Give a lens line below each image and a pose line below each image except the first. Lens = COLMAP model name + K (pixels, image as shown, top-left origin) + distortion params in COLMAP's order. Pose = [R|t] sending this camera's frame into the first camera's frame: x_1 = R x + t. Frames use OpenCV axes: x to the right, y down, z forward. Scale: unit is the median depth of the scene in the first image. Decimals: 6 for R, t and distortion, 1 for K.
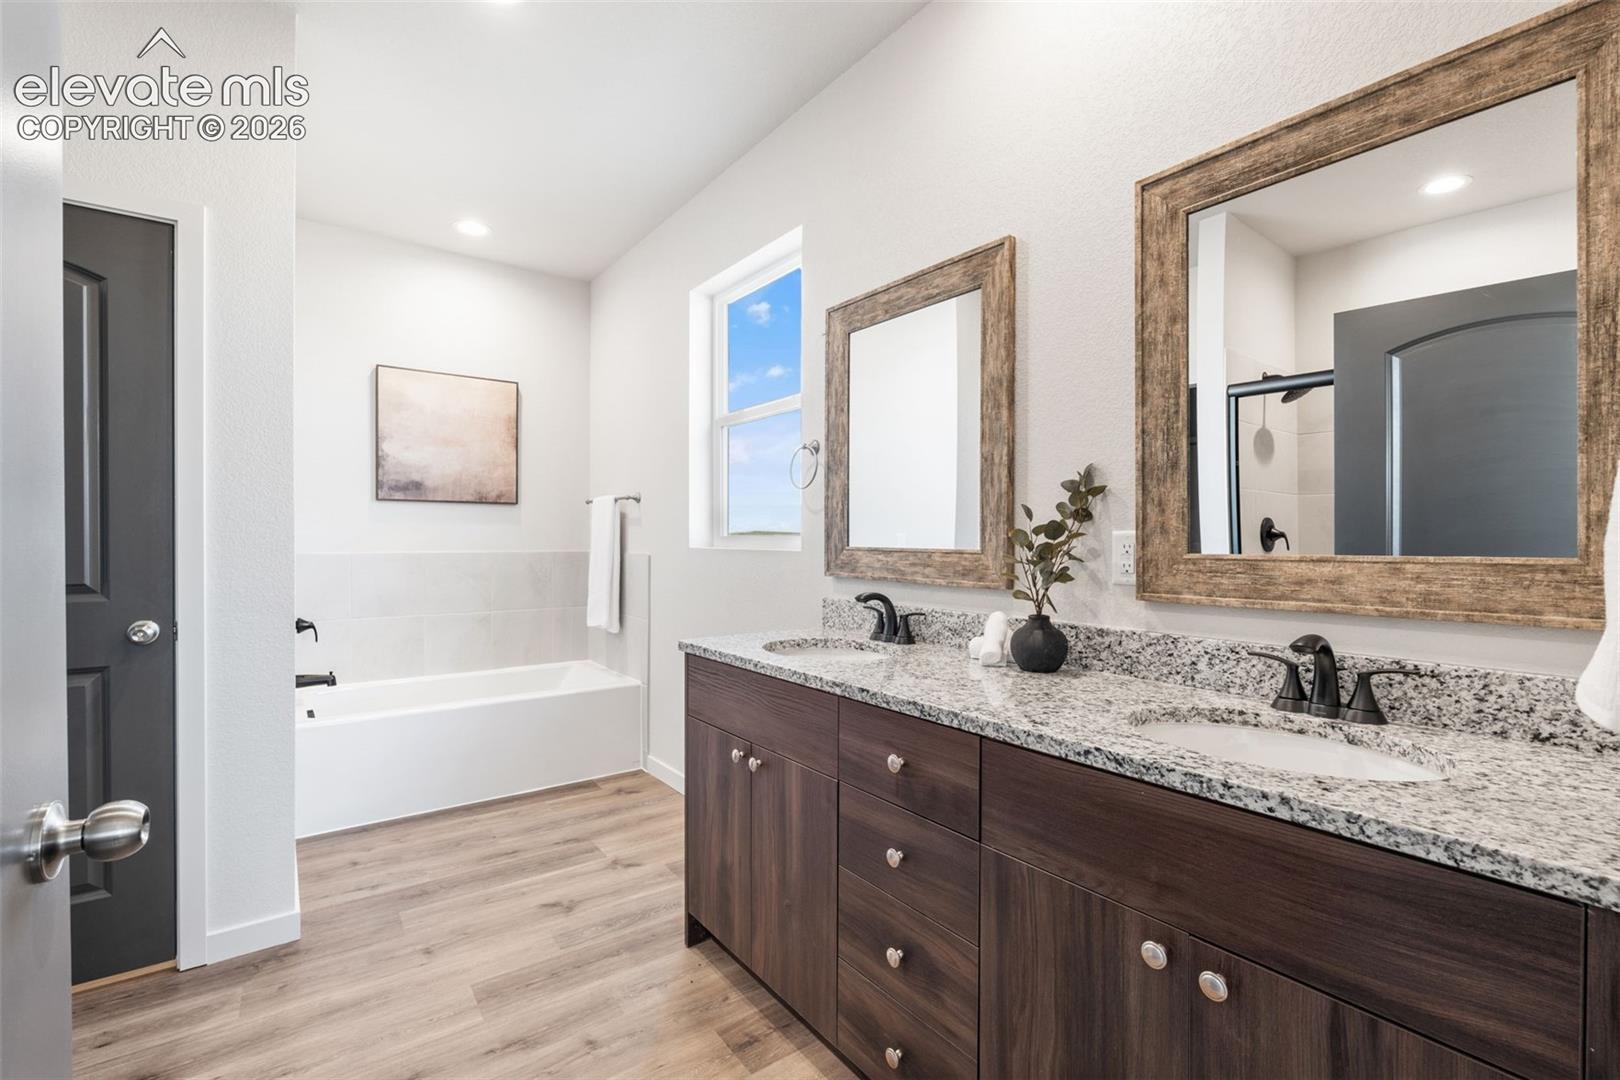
lens RADIAL K [[721.8, 0, 799.0], [0, 721.8, 534.7], [0, 0, 1]] dist [-0.002187, 0.000036]
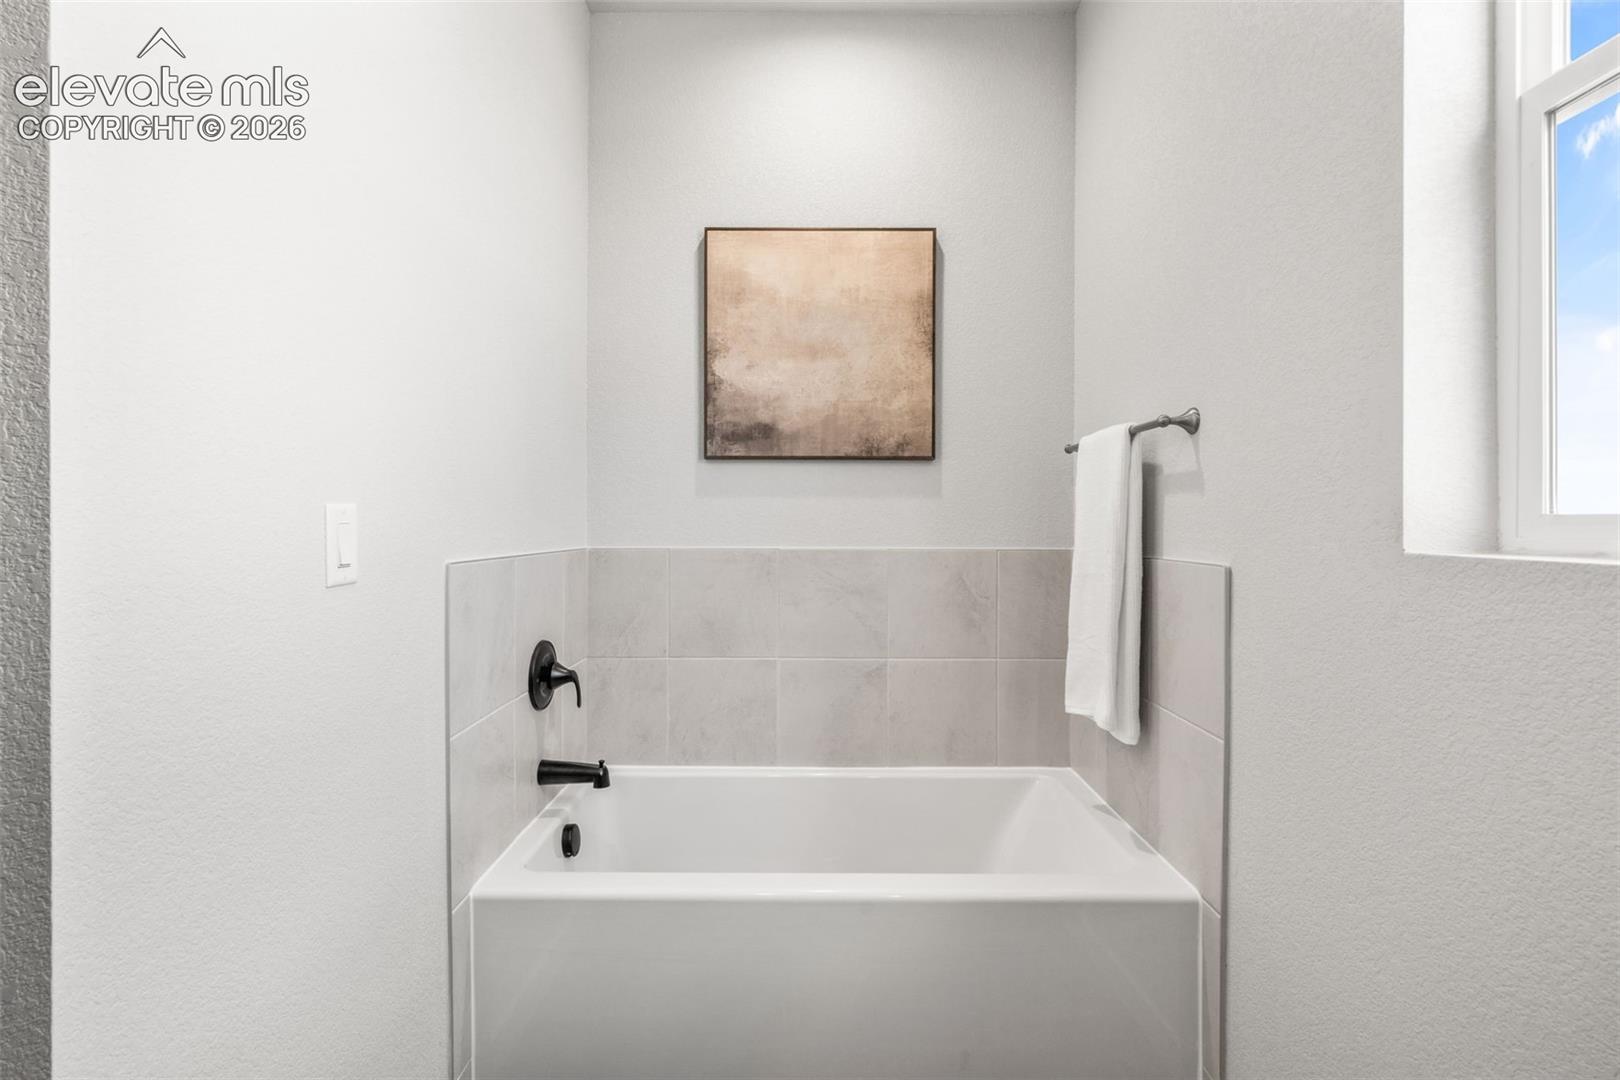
lens RADIAL K [[840.4, 0, 807.0], [0, 840.4, 529.3], [0, 0, 1]] dist [0.004663, 0.000864]
pose [[0.822799, 0.003162, -0.568323, -0.316655], [0.000988, 0.999975, 0.006994, 0.010914], [0.568331, -0.006316, 0.822776, 1.182776]]
